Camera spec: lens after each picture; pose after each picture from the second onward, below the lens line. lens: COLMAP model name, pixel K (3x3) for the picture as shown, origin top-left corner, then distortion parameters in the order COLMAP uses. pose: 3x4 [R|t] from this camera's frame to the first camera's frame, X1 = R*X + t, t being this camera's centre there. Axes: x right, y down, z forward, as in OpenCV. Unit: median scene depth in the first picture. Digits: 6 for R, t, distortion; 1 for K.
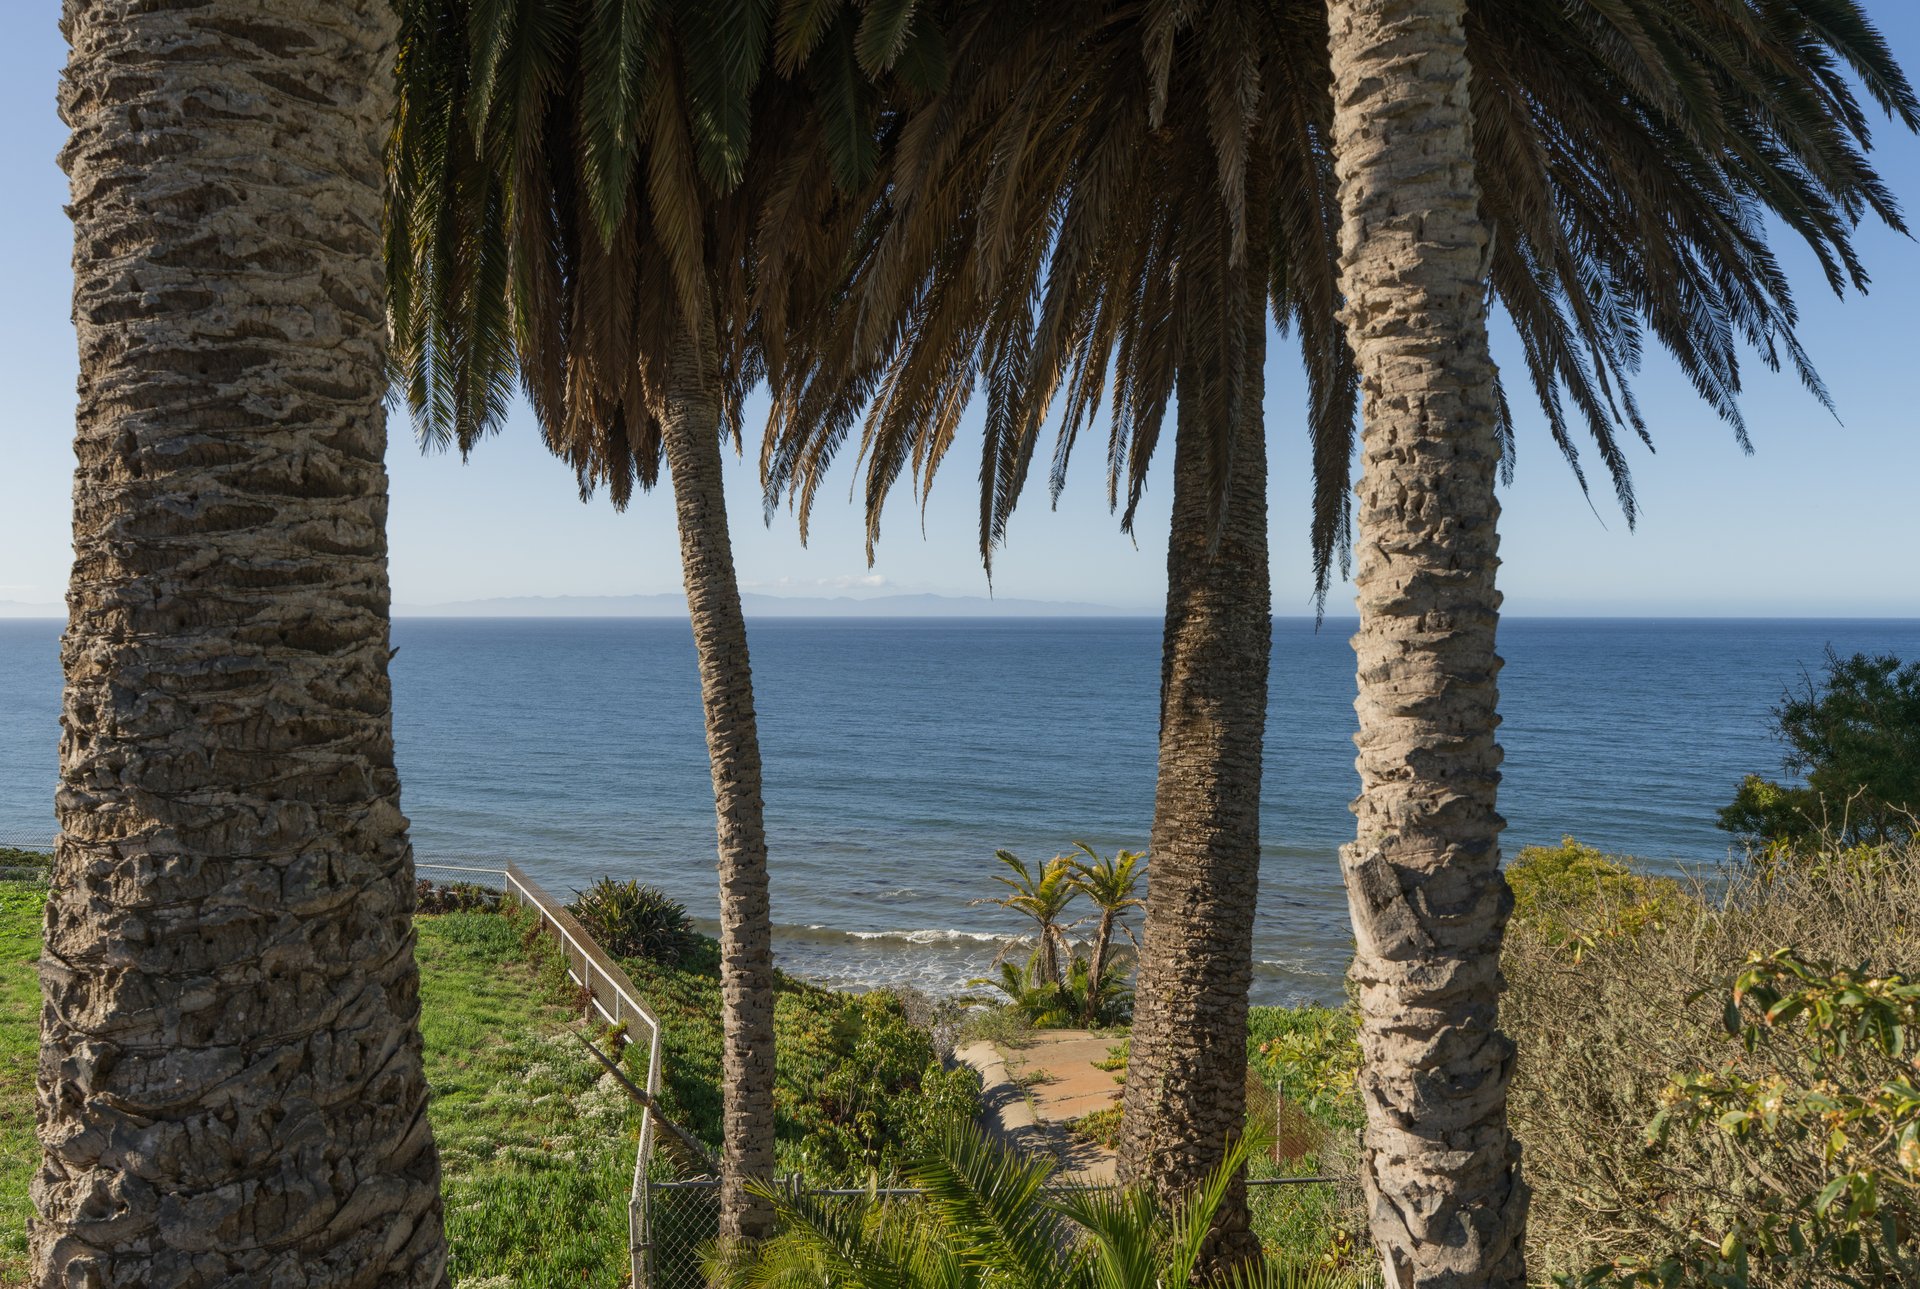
lens RADIAL K [[1777.2, 0, 959.1], [0, 1777.2, 644.8], [0, 0, 1]] dist [0.003896, 0.000000]
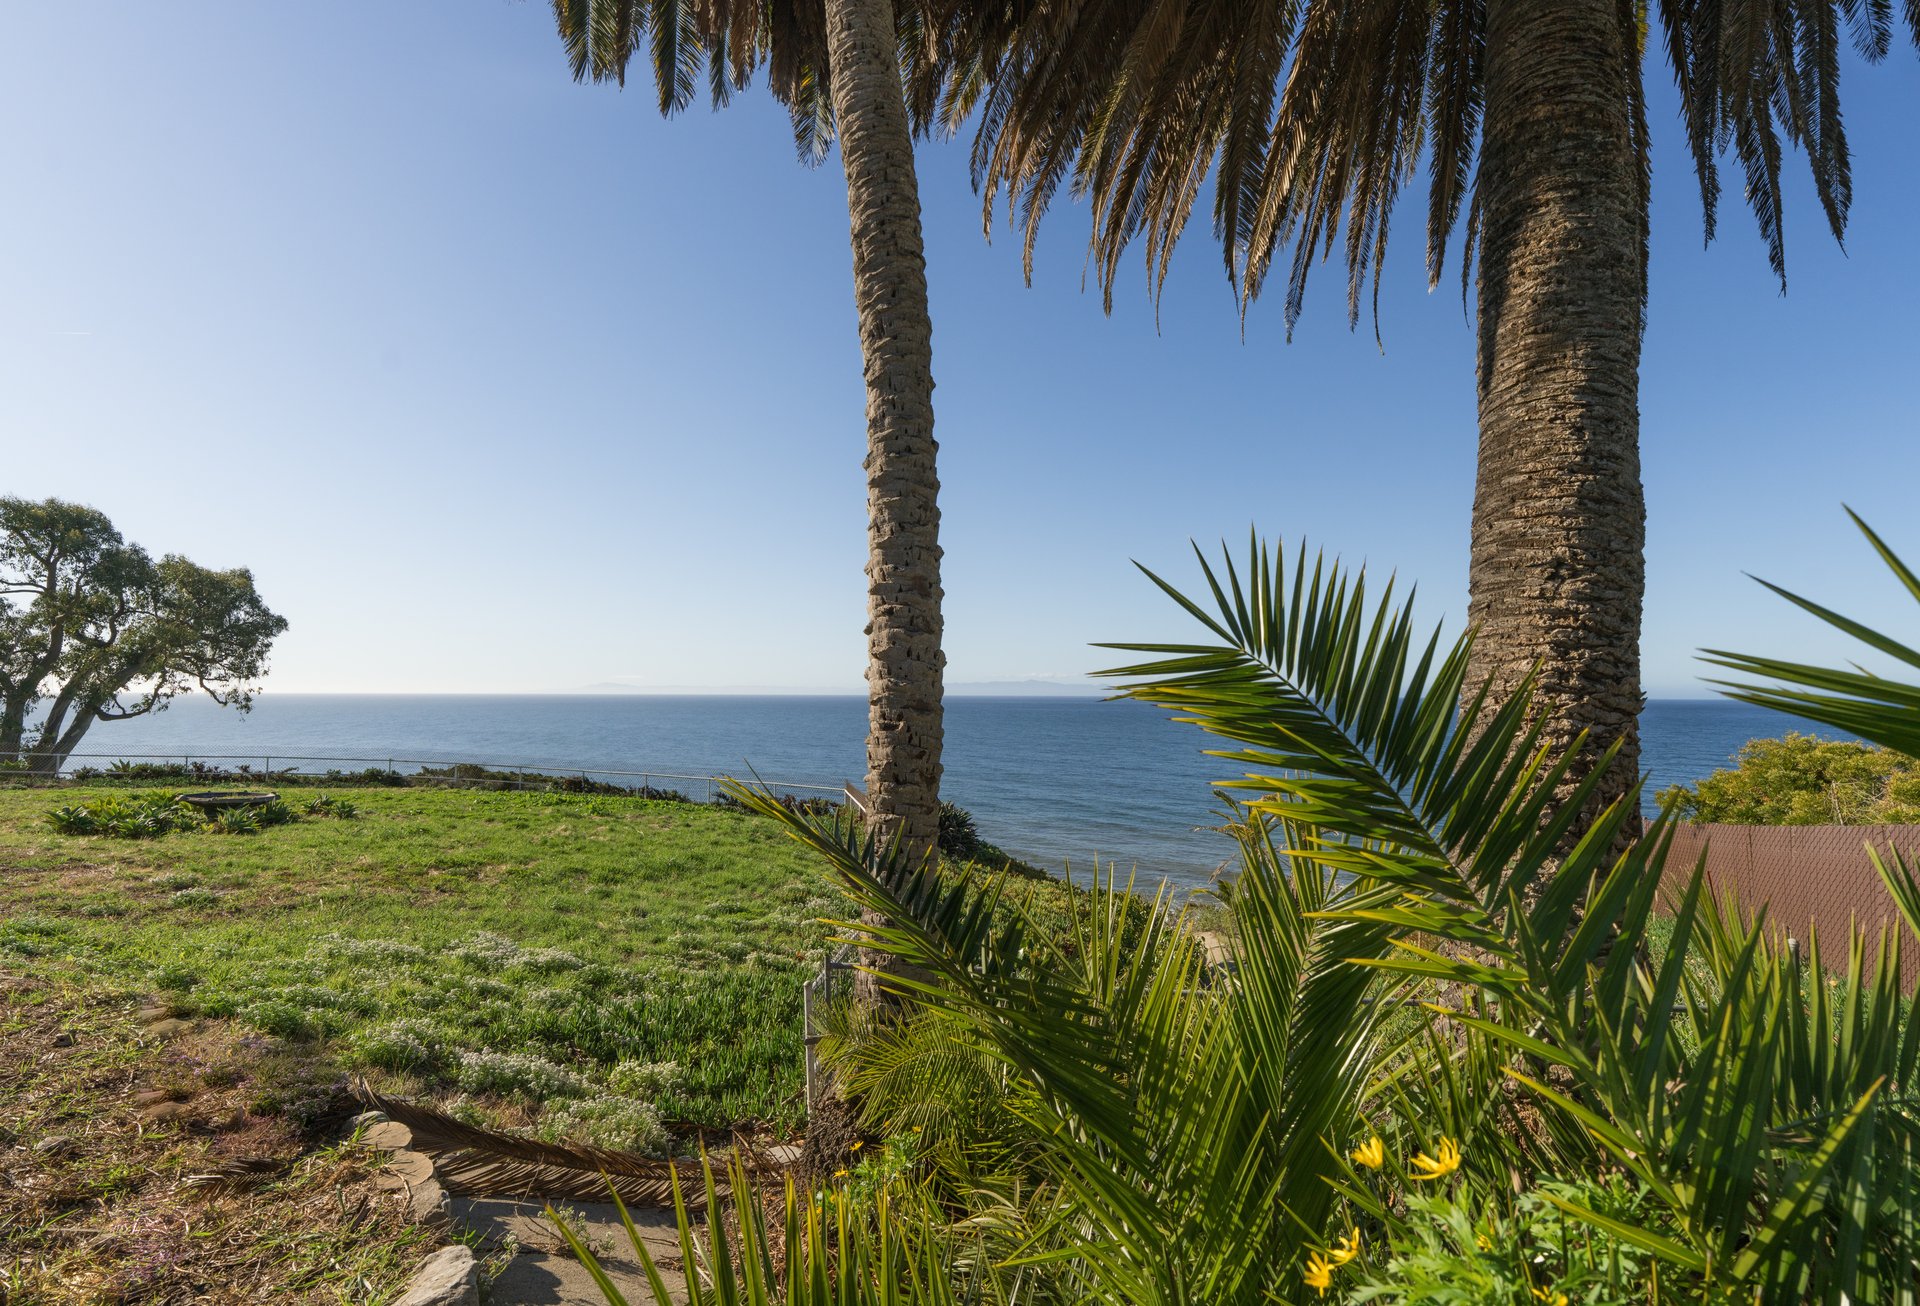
lens RADIAL K [[1031.3, 0, 962.1], [0, 1031.3, 653.2], [0, 0, 1]] dist [-0.004797, 0.000026]
pose [[0.979308, -0.003505, -0.202347, -0.014917], [-0.013853, 0.996344, -0.084303, 0.210537], [0.201903, 0.085362, 0.975679, 0.559584]]
